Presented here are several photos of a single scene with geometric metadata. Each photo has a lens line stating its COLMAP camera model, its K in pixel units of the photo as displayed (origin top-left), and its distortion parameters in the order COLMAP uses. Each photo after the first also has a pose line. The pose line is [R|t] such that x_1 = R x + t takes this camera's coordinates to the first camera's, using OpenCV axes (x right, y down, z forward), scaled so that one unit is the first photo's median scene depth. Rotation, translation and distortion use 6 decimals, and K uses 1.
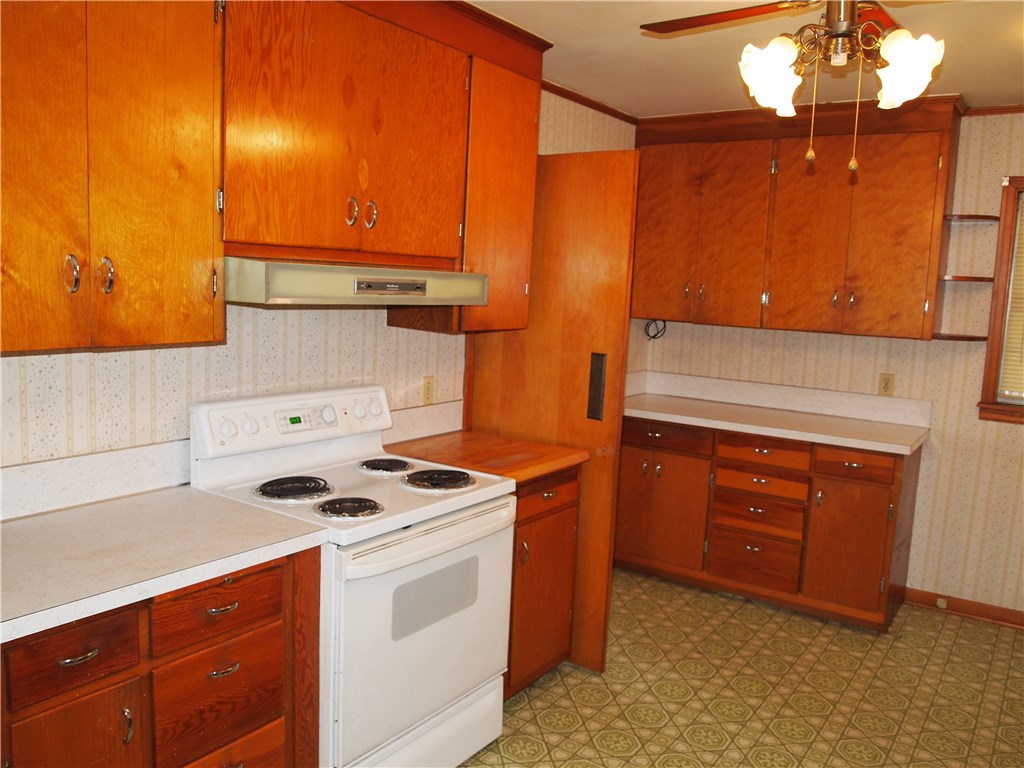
lens RADIAL K [[817.3, 0, 514.5], [0, 817.3, 387.9], [0, 0, 1]] dist [-0.047862, -0.000229]
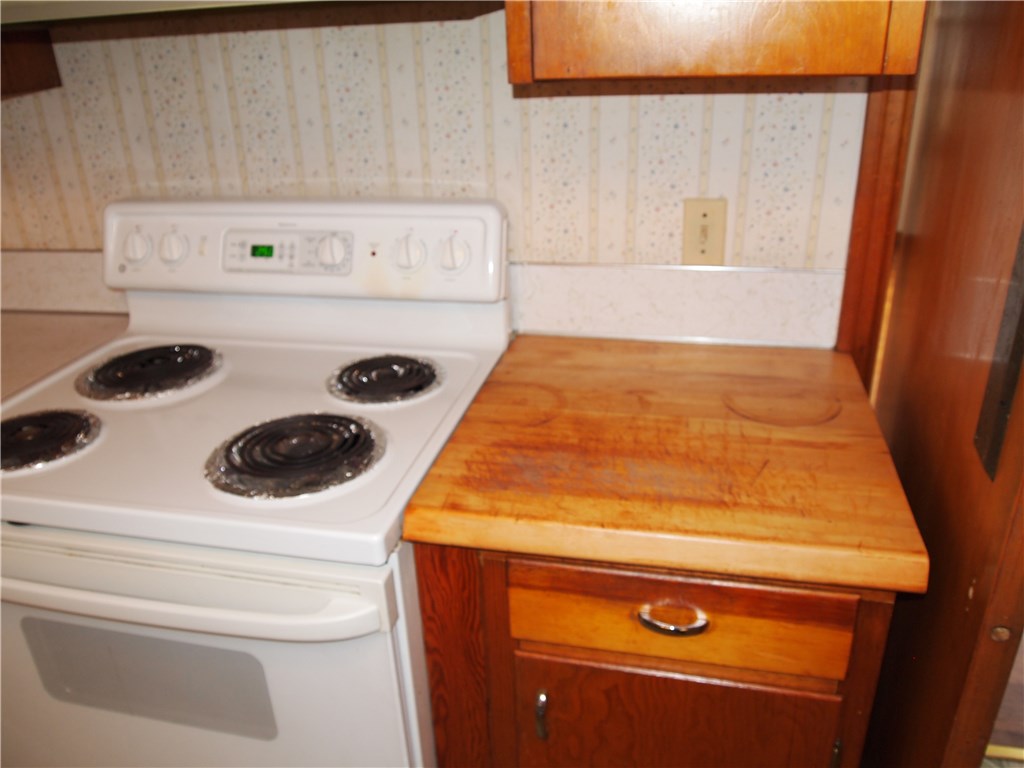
lens RADIAL K [[817.3, 0, 512.1], [0, 817.3, 391.1], [0, 0, 1]] dist [-0.047862, -0.000229]
pose [[0.370135, 0.335922, -0.866115, 0.240476], [-0.064559, 0.939379, 0.336748, -0.053525], [0.926732, -0.068727, 0.369384, 0.742478]]
